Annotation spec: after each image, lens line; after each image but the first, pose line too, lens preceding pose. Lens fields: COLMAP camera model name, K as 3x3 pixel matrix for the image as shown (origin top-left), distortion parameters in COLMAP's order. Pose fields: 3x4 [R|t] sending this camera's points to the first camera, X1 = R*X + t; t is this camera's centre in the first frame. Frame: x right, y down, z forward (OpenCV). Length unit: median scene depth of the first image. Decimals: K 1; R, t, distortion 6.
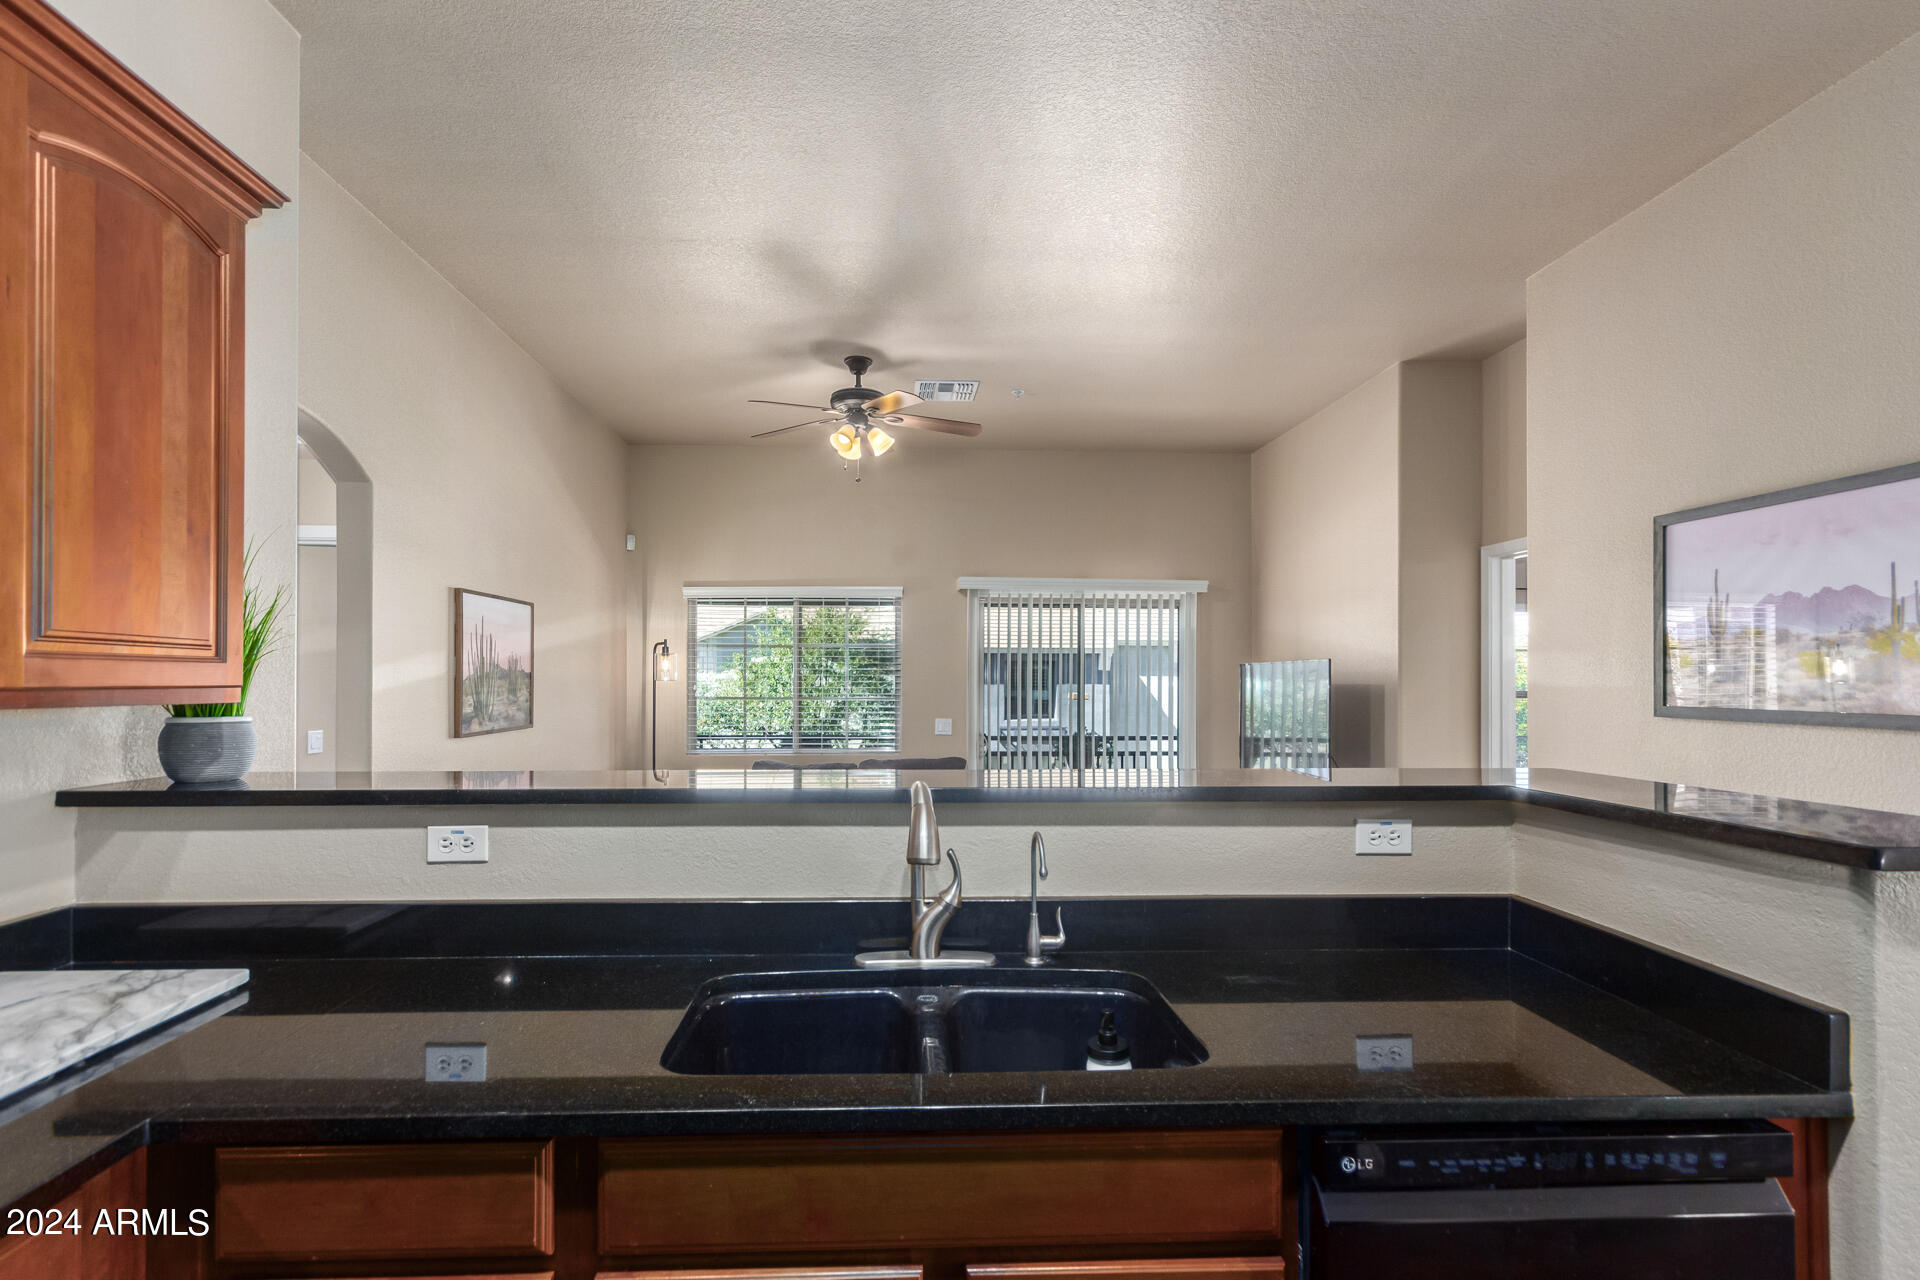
lens RADIAL K [[920.0, 0, 963.3], [0, 920.0, 670.0], [0, 0, 1]] dist [0.002550, 0.000969]
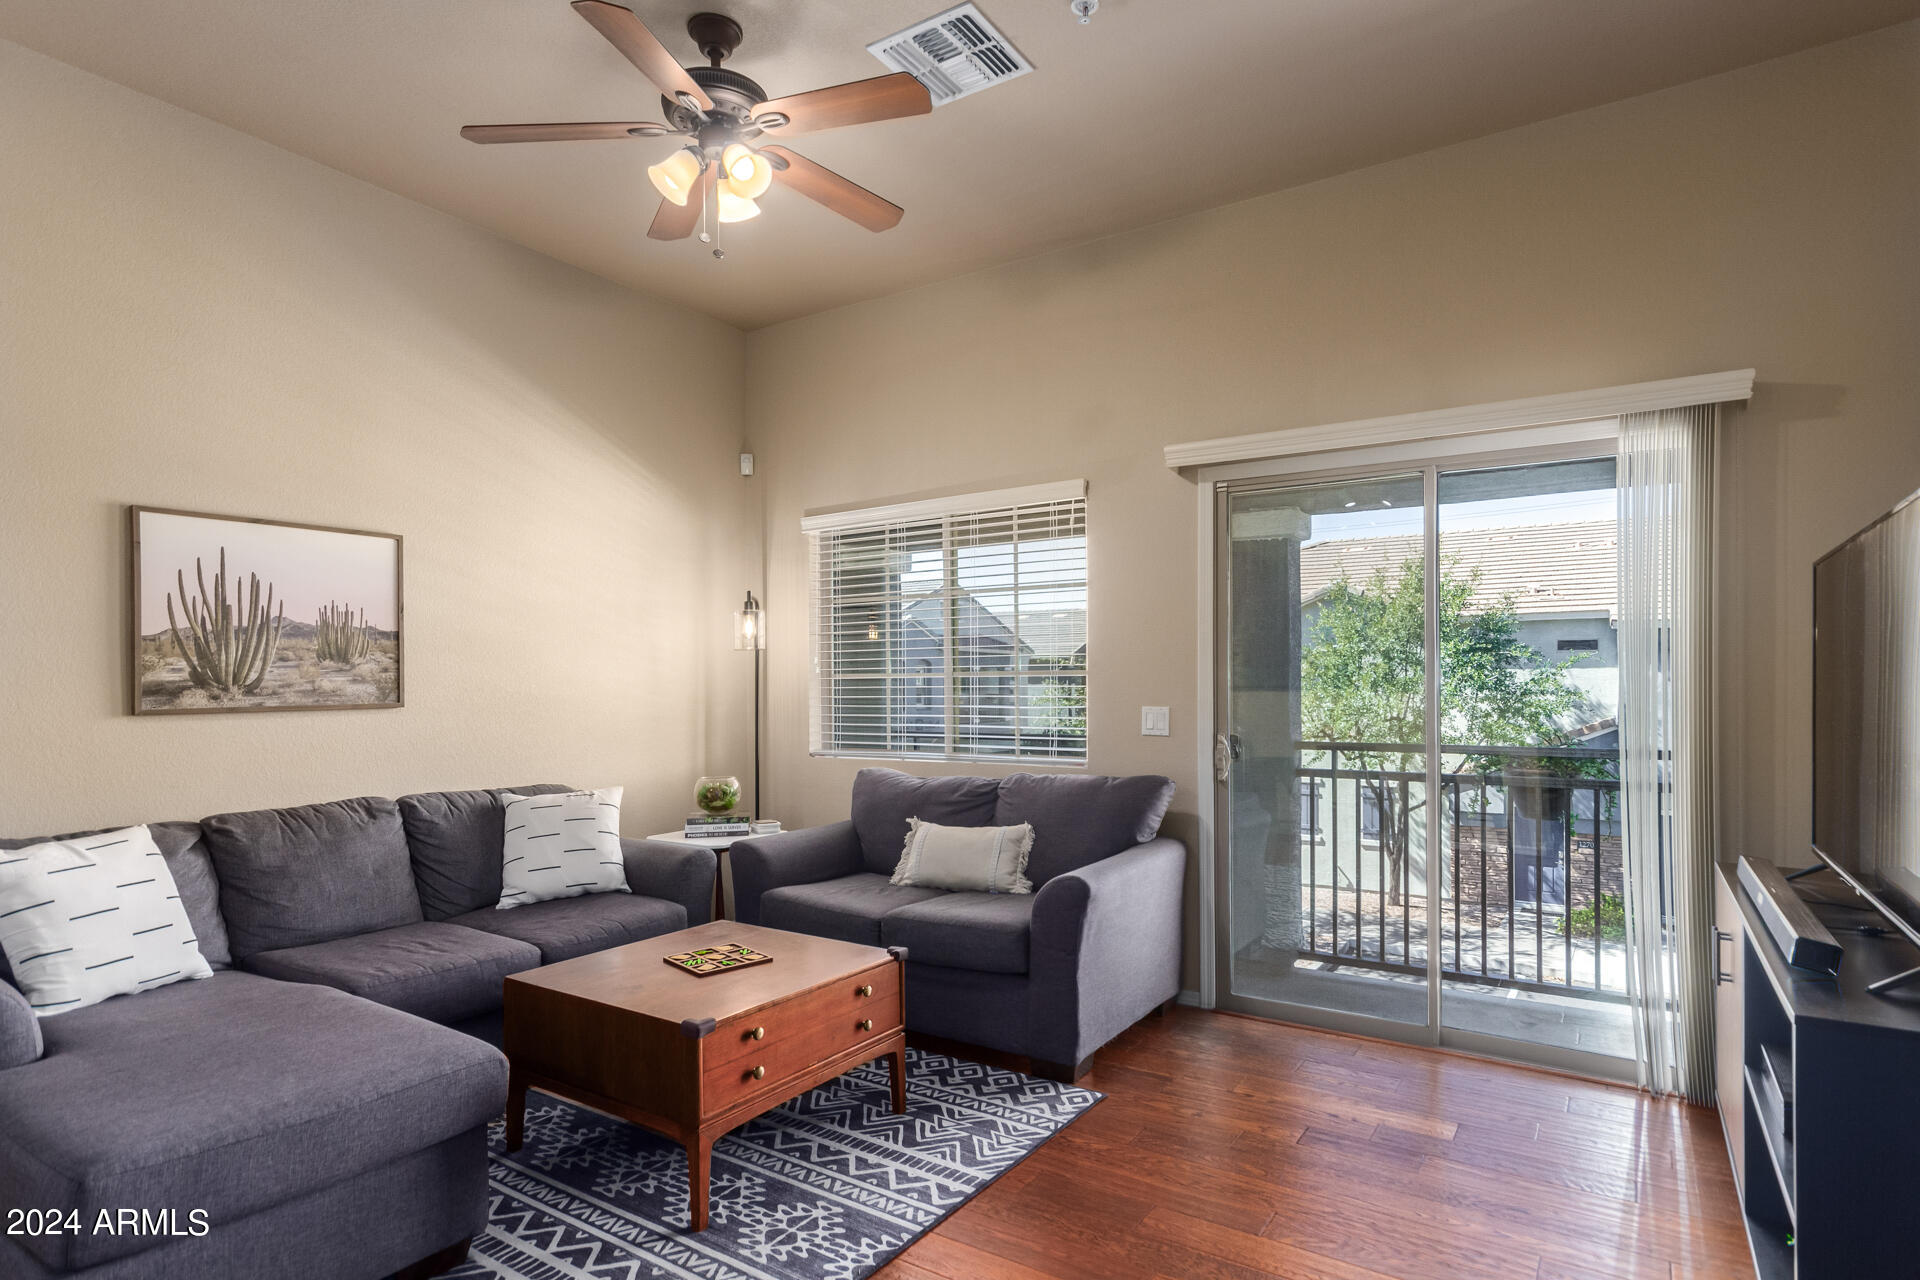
lens RADIAL K [[989.6, 0, 1021.2], [0, 989.6, 686.6], [0, 0, 1]] dist [-0.028299, -0.000256]
pose [[0.796894, -0.011956, -0.604000, 0.403377], [0.018486, 0.999819, 0.004599, 0.054067], [0.603836, -0.014831, 0.796971, 0.717589]]
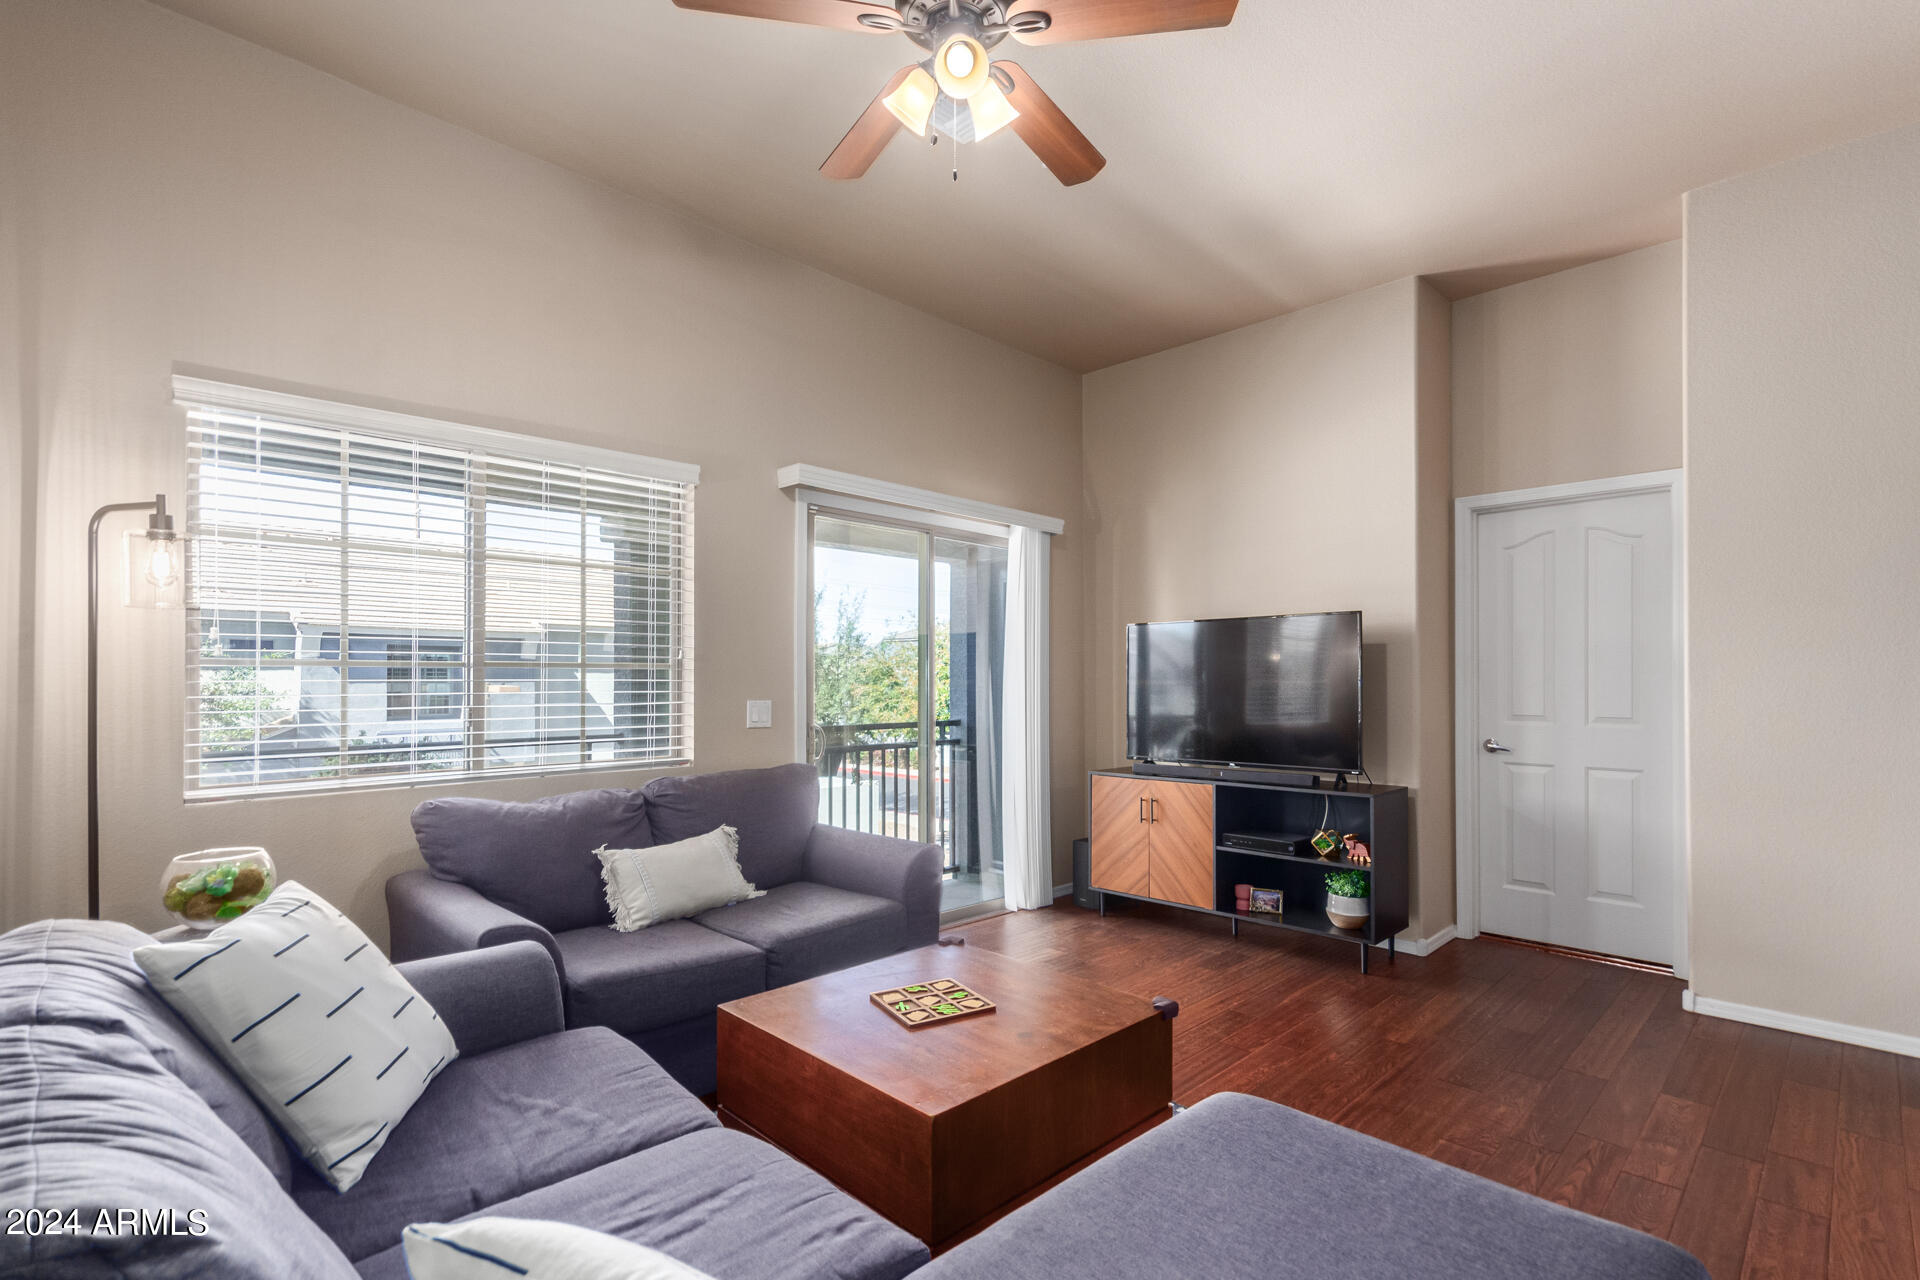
lens RADIAL K [[869.9, 0, 1026.7], [0, 869.9, 662.5], [0, 0, 1]] dist [-0.002104, -0.000260]
pose [[0.747071, 0.001108, 0.664744, -0.398787], [-0.004999, 0.999980, 0.003952, 0.038969], [-0.664726, -0.006275, 0.747061, 0.705166]]
